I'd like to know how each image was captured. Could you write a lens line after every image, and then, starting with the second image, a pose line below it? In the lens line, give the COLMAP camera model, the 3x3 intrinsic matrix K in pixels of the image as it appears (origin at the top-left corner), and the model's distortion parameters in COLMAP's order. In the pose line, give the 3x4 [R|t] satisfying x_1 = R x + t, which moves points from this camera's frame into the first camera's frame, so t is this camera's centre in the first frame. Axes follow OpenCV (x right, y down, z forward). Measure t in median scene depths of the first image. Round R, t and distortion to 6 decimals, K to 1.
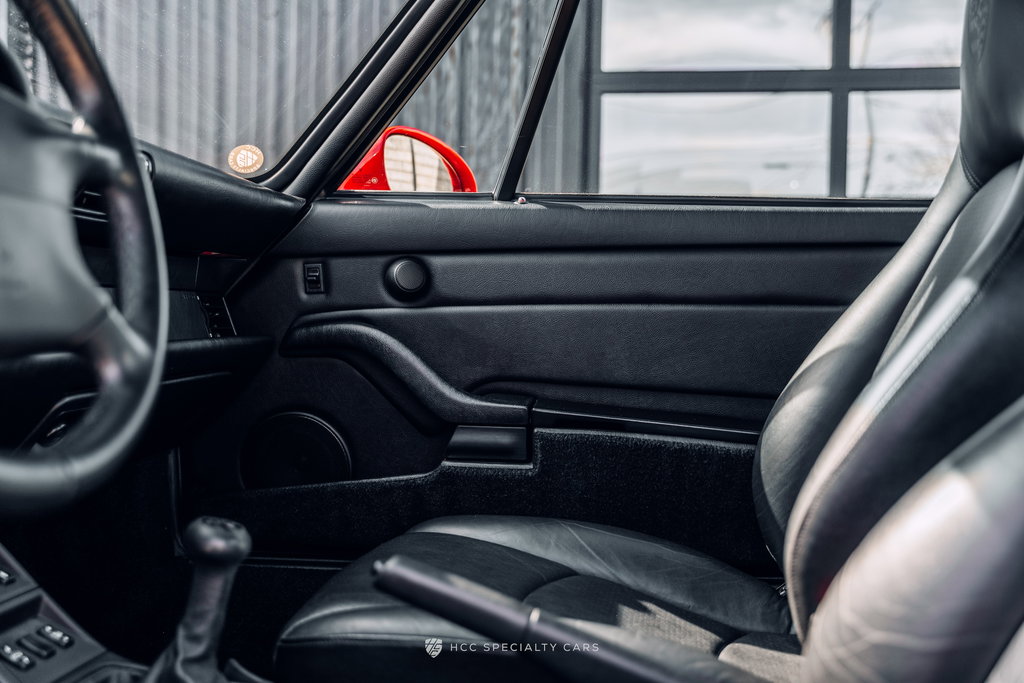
lens RADIAL K [[1110.2, 0, 515.2], [0, 1110.2, 351.6], [0, 0, 1]] dist [0.008169, 0.000000]
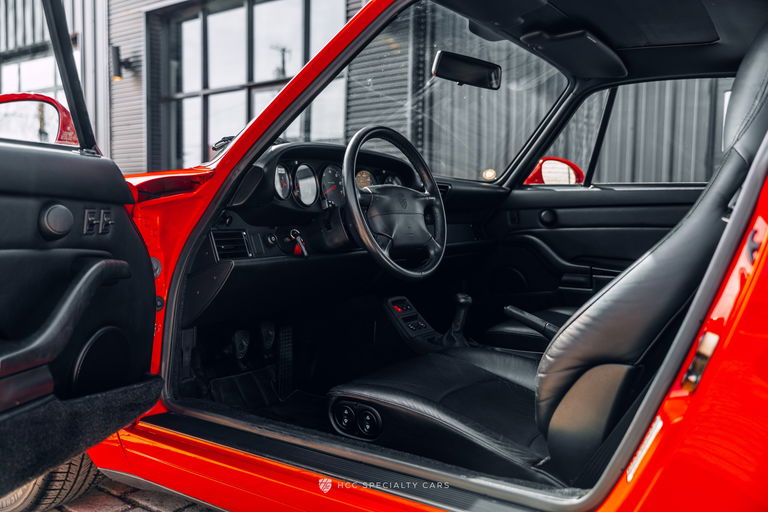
lens RADIAL K [[641.2, 0, 382.4], [0, 641.2, 259.7], [0, 0, 1]] dist [-0.002410, 0.001593]
pose [[0.891138, 0.019634, -0.453308, 0.250288], [-0.004886, 0.999421, 0.033683, -0.015114], [0.453706, -0.027802, 0.890717, -0.549815]]
